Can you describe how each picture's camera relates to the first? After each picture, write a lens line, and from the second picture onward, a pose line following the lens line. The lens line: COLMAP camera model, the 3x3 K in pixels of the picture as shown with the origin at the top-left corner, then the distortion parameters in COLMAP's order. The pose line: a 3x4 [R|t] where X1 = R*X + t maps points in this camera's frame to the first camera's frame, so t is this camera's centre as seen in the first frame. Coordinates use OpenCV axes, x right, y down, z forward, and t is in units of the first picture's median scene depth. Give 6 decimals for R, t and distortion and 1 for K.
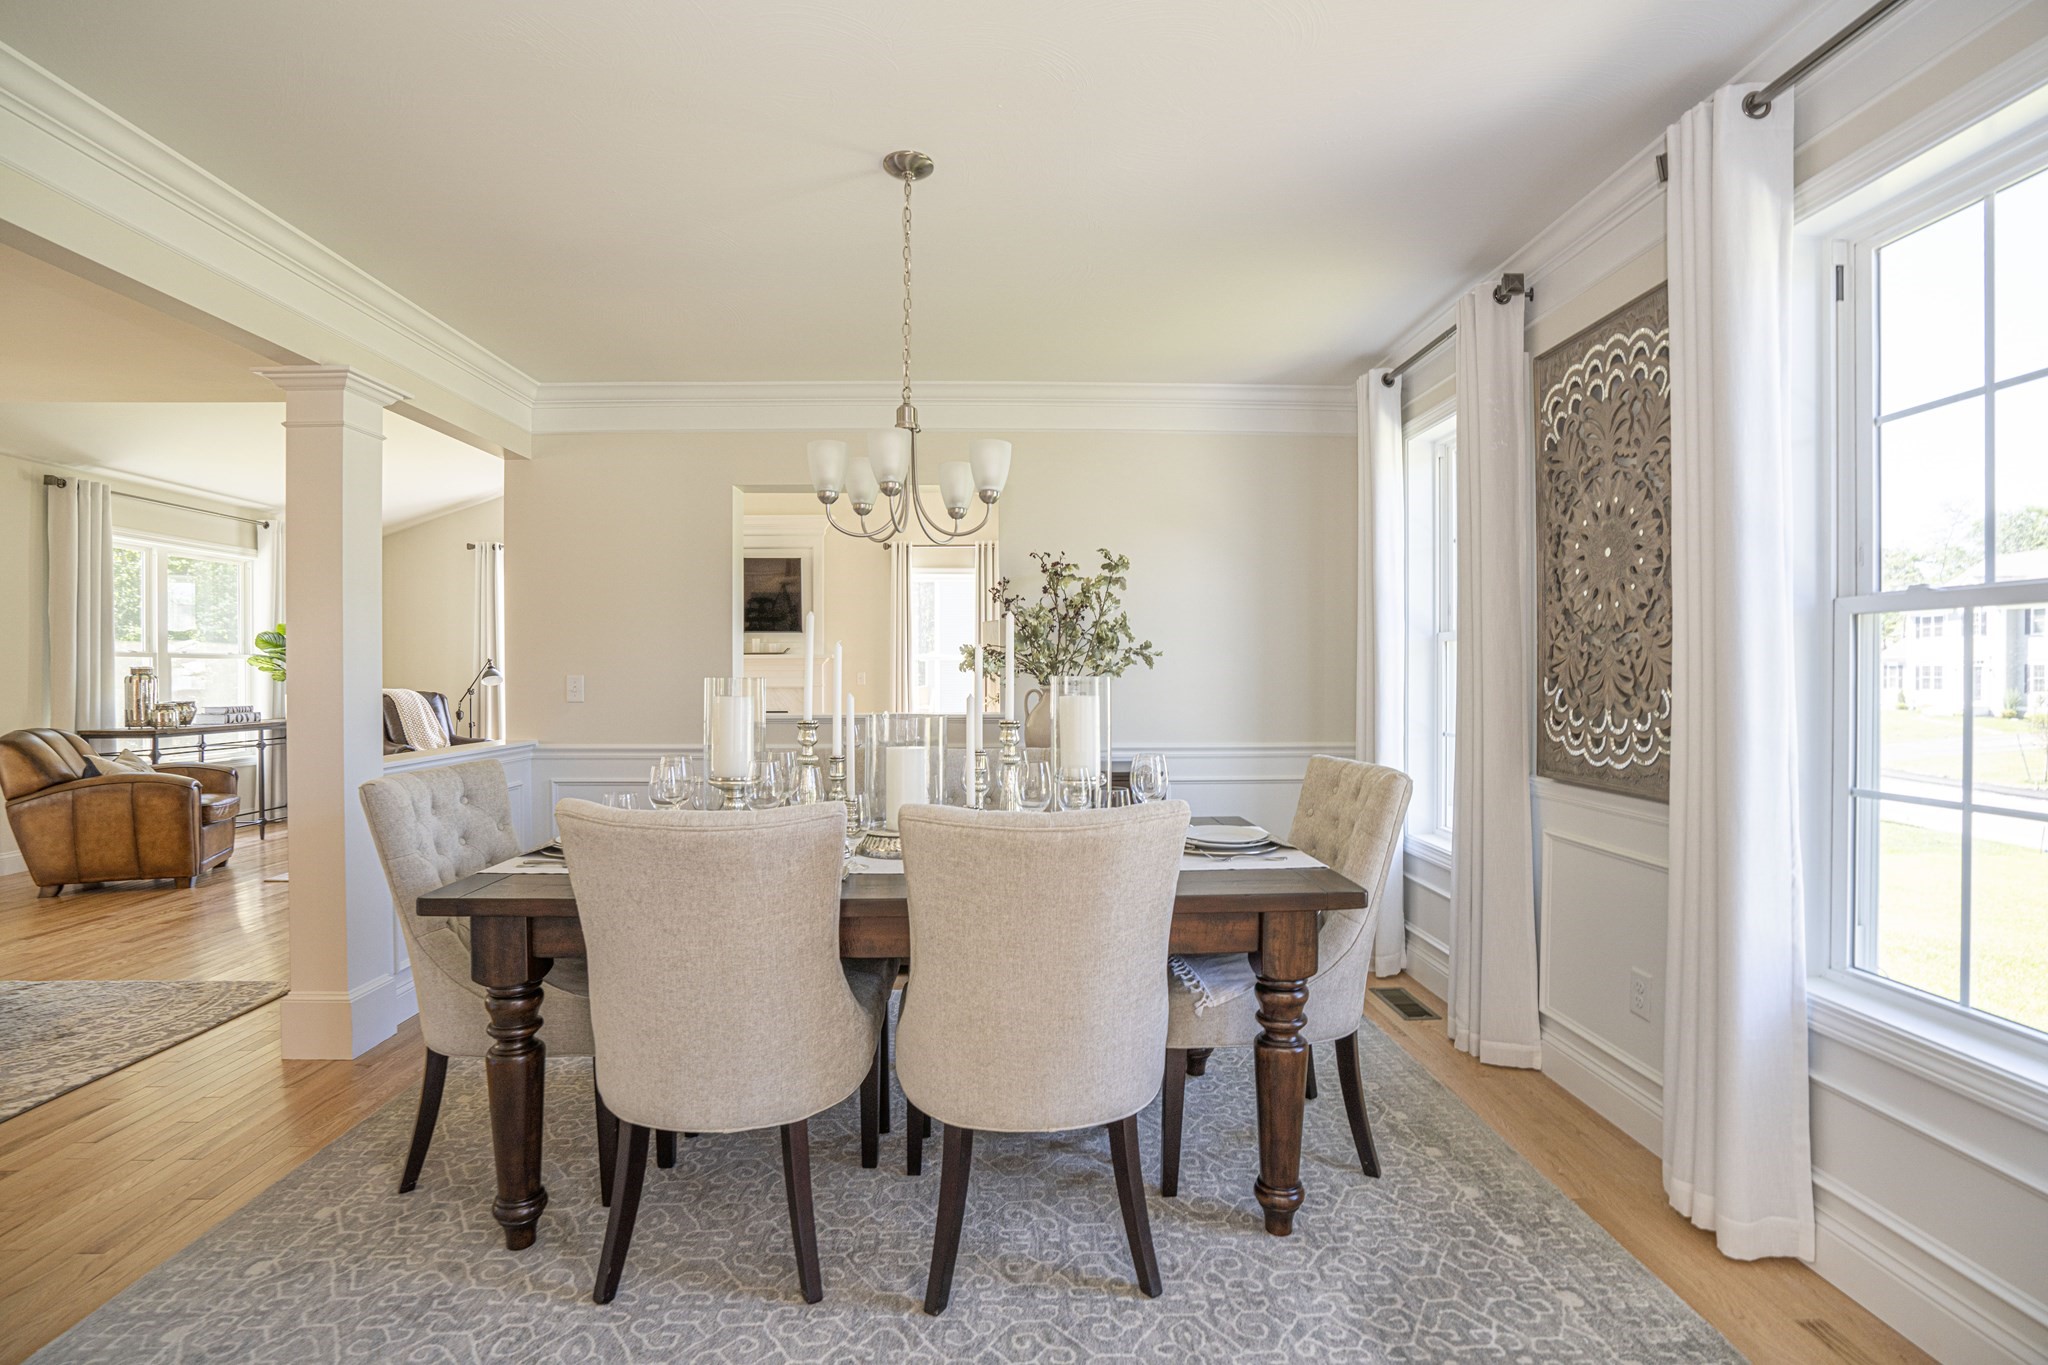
lens RADIAL K [[955.9, 0, 1062.1], [0, 955.9, 677.0], [0, 0, 1]] dist [-0.046441, 0.014733]
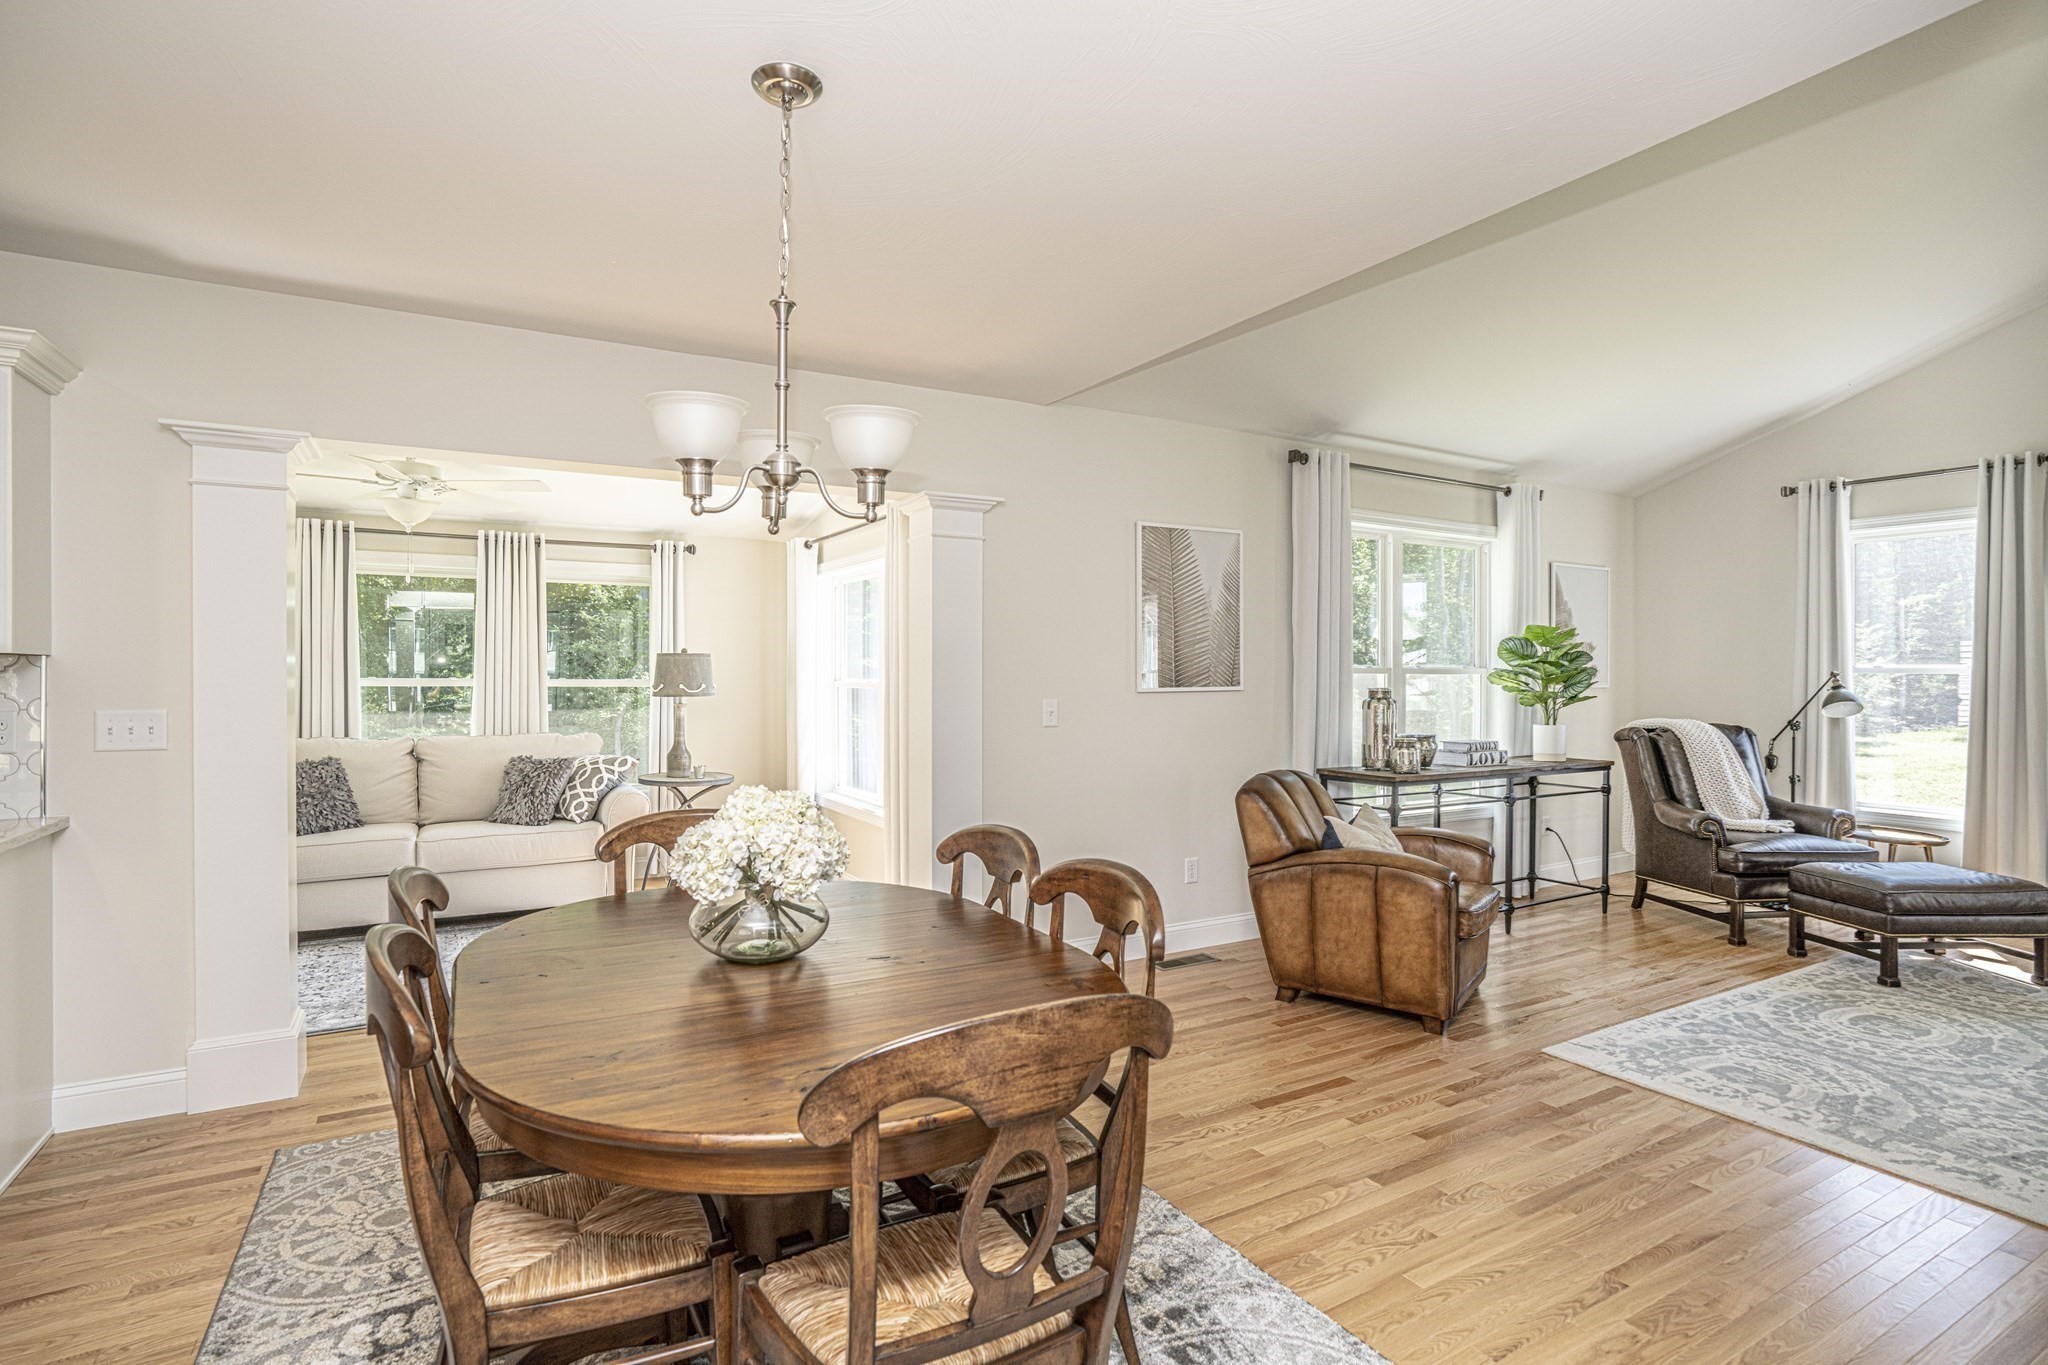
lens RADIAL K [[1026.9, 0, 1005.6], [0, 1026.9, 689.2], [0, 0, 1]] dist [-0.038703, 0.012876]
pose [[0.446187, 0.013605, -0.894837, -0.733291], [-0.006953, 0.999907, 0.011736, -0.033460], [0.894913, 0.000985, 0.446240, 0.676570]]
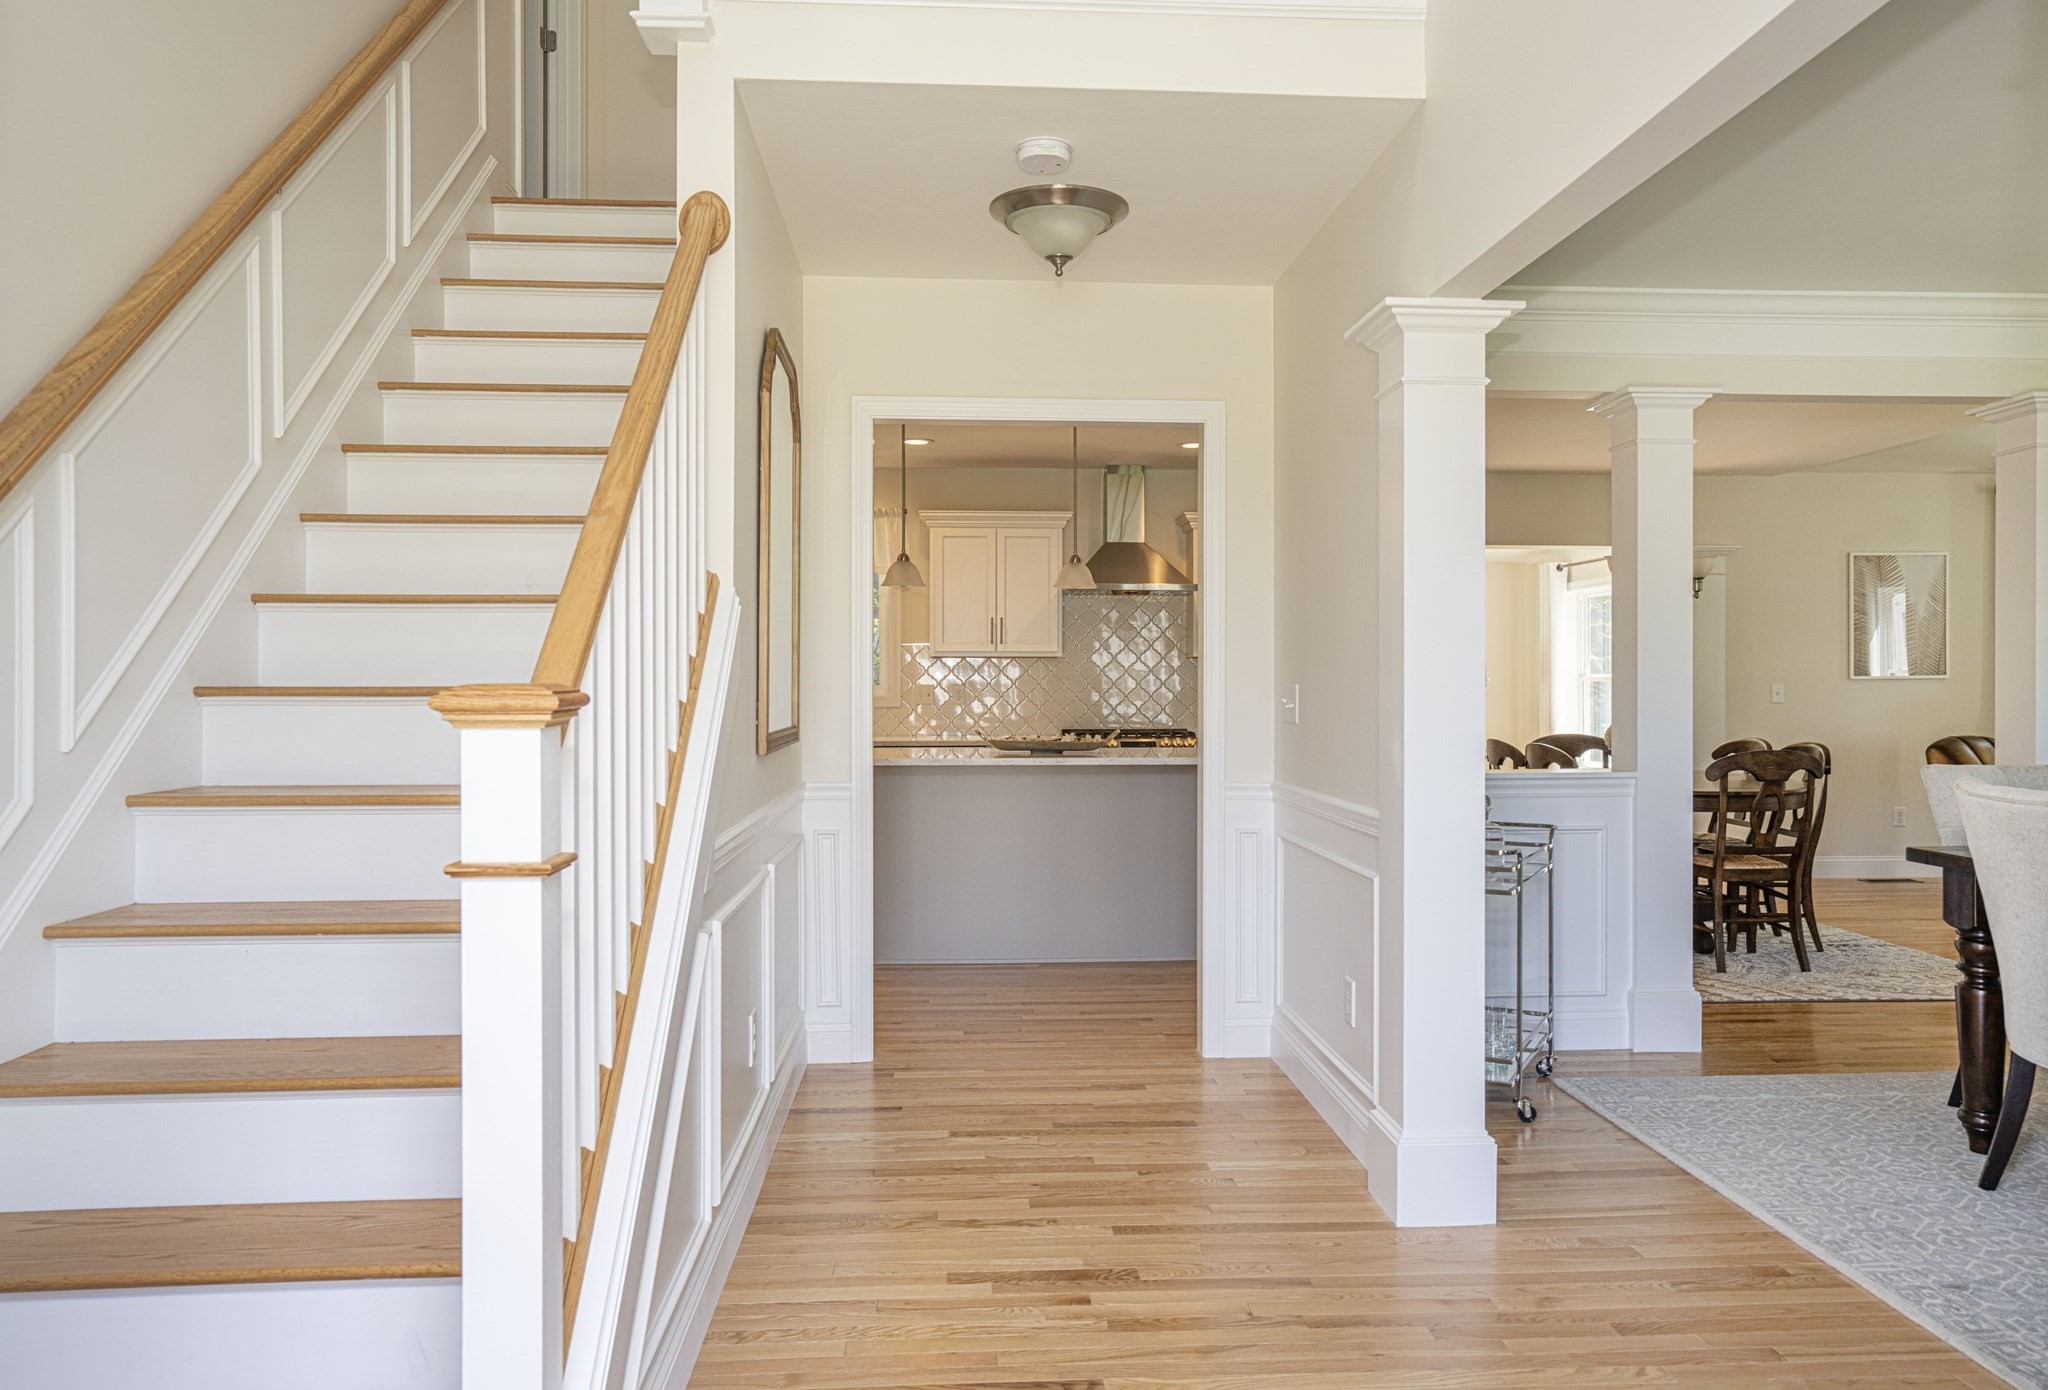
lens RADIAL K [[1460.9, 0, 1007.9], [0, 1460.9, 707.6], [0, 0, 1]] dist [-0.006536, 0.012534]
pose [[0.025056, 0.012918, -0.999603, 0.825628], [-0.002271, 0.999915, 0.012865, 0.009082], [0.999683, 0.001948, 0.025083, -0.201230]]
